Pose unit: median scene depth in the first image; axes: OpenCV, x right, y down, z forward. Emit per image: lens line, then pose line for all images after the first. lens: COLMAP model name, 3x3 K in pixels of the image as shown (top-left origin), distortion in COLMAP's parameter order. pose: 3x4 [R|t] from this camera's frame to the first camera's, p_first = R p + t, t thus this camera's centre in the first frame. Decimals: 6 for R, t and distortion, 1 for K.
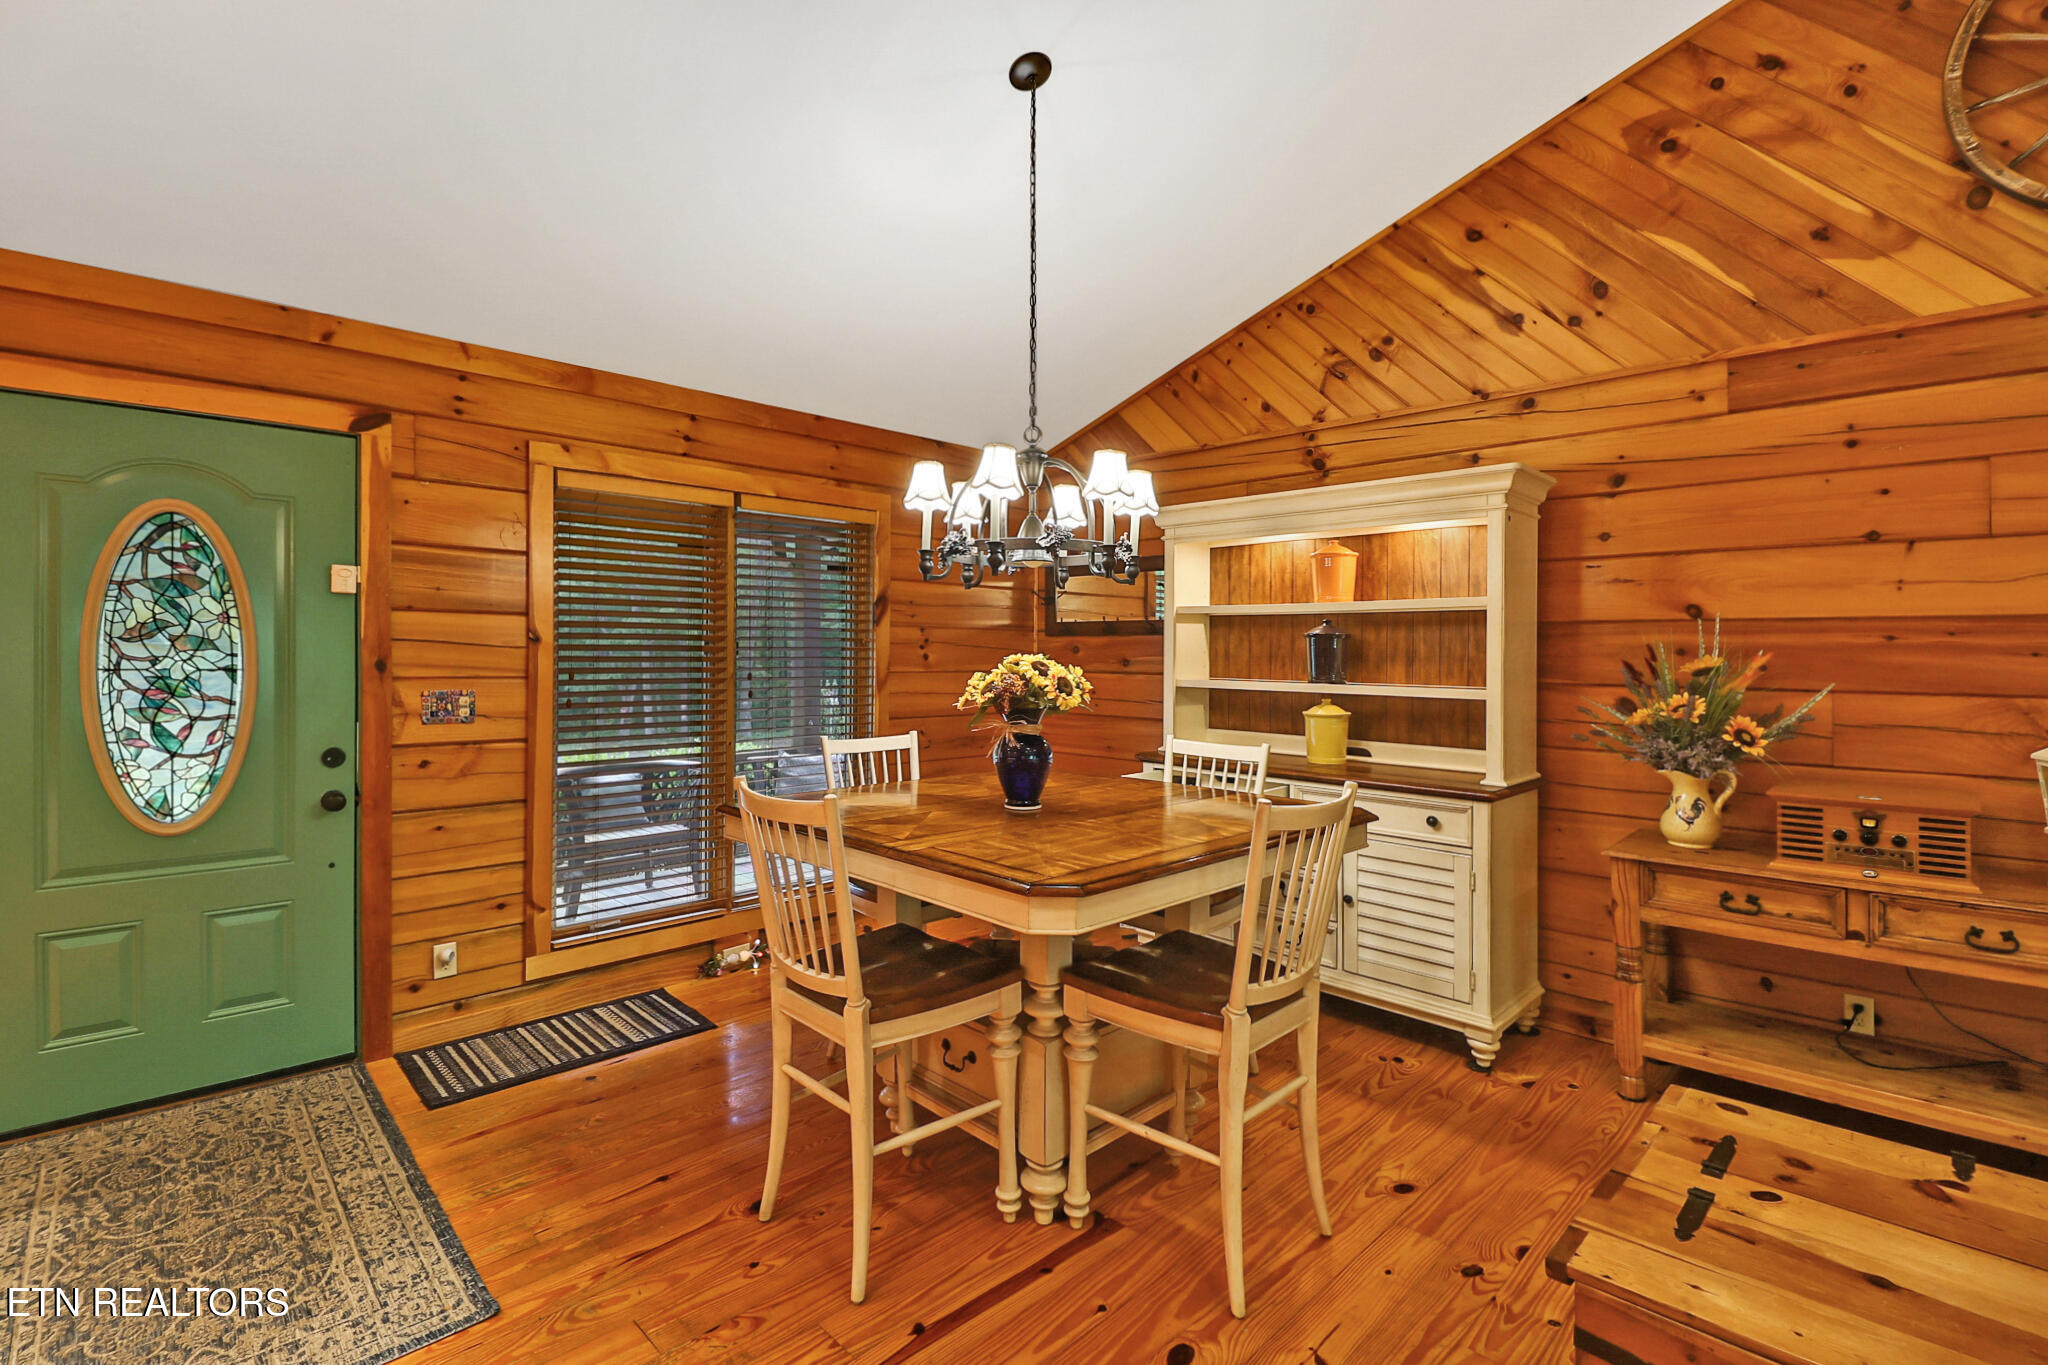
lens RADIAL K [[950.6, 0, 1027.0], [0, 950.6, 646.0], [0, 0, 1]] dist [-0.006958, -0.008471]
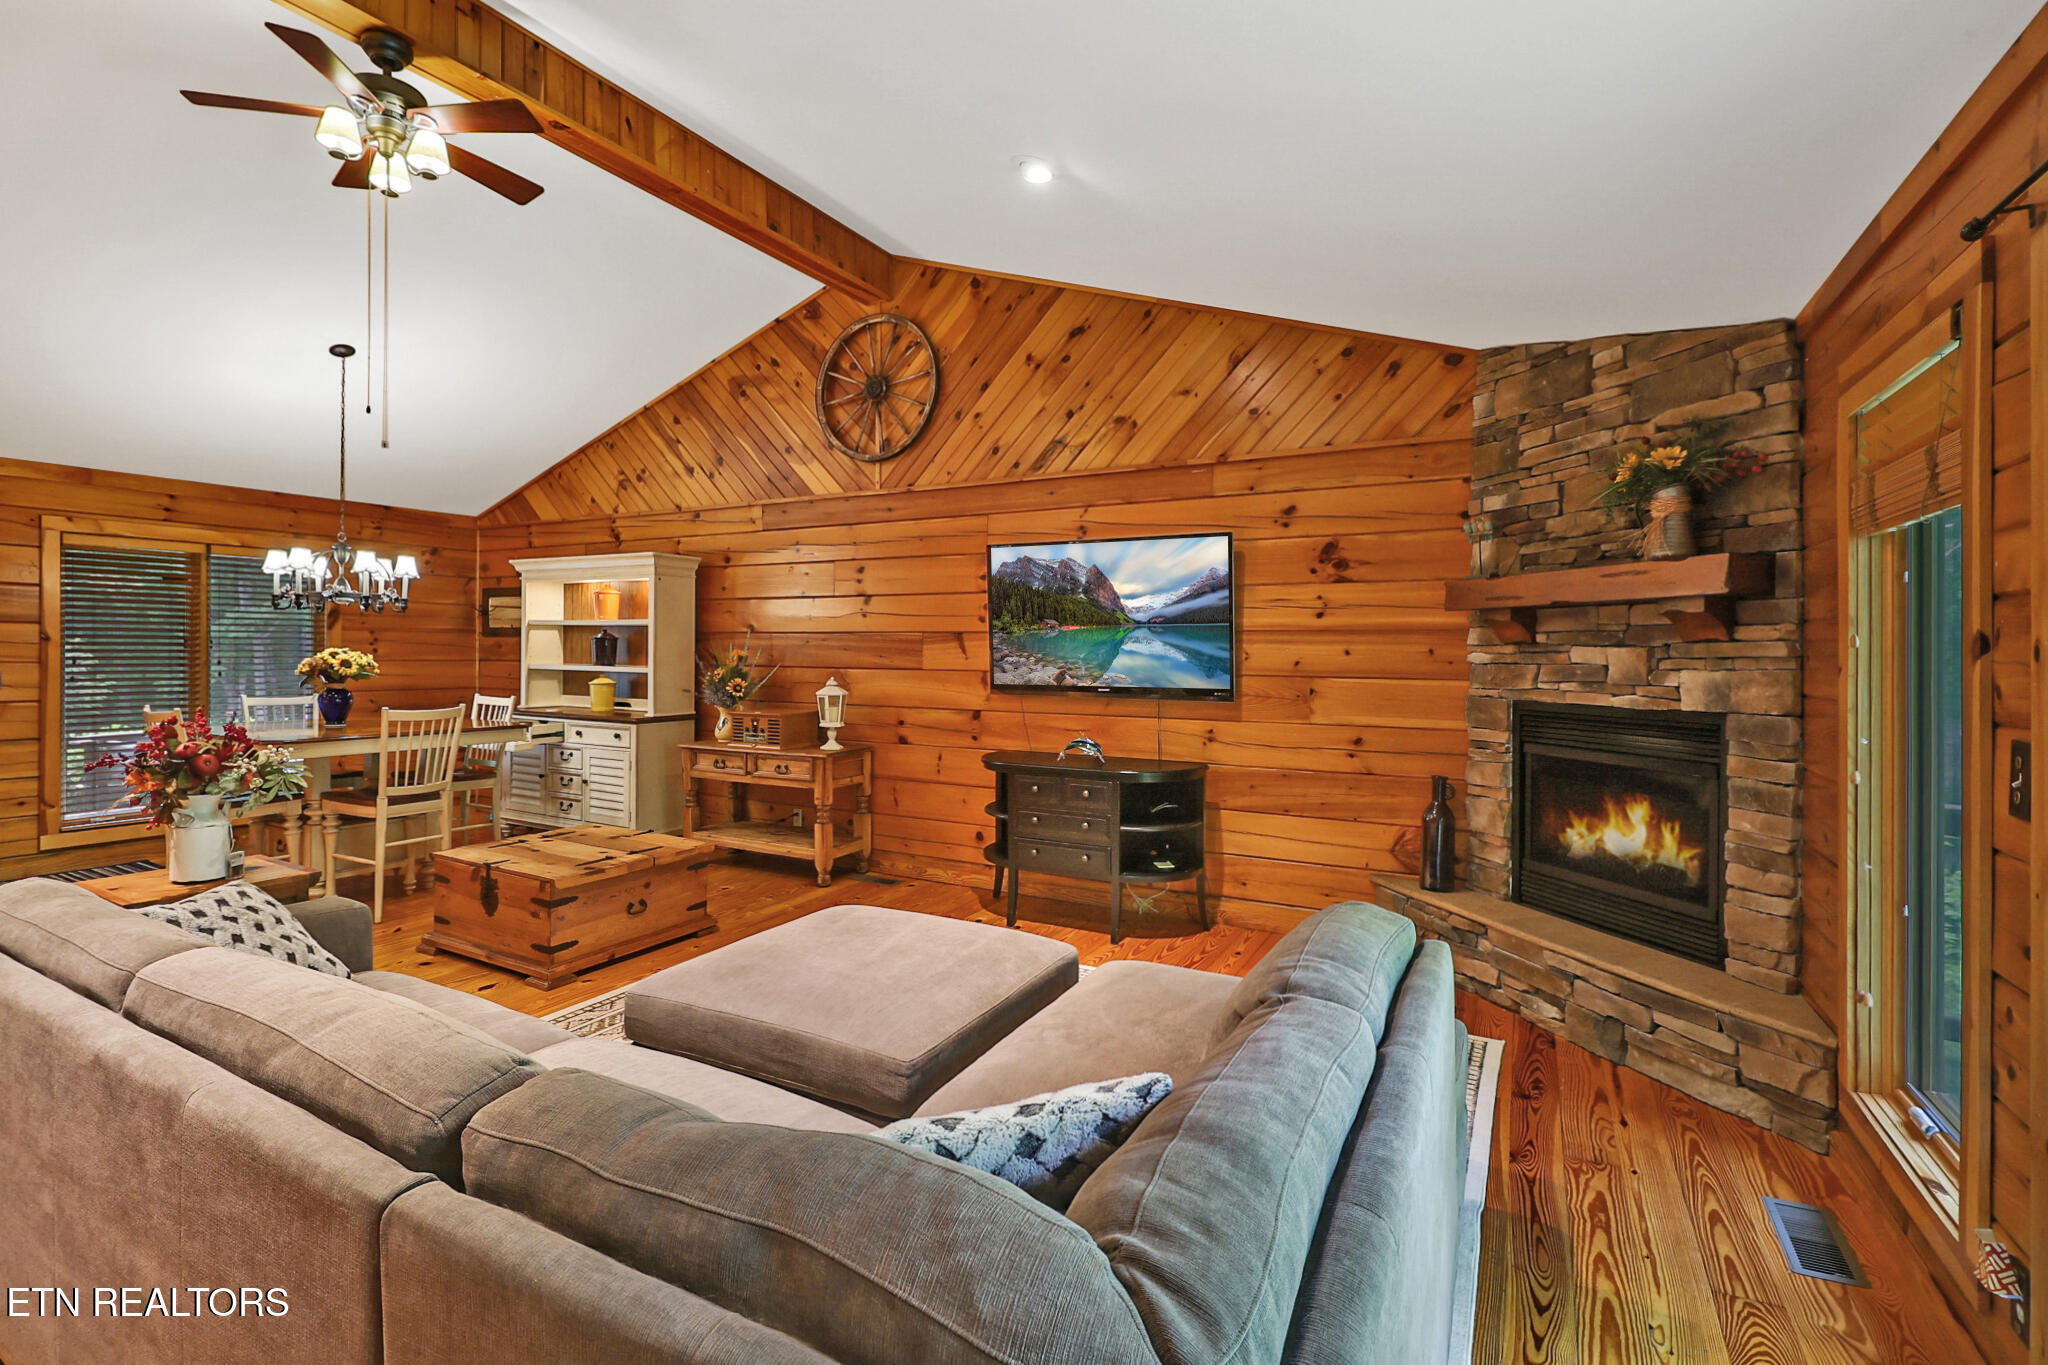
lens RADIAL K [[950.6, 0, 1035.4], [0, 950.6, 650.7], [0, 0, 1]] dist [-0.006958, -0.008471]
pose [[0.957877, 0.002171, 0.287171, 0.629640], [-0.004631, 0.999958, 0.007884, -0.006421], [-0.287142, -0.008882, 0.957847, -0.990327]]
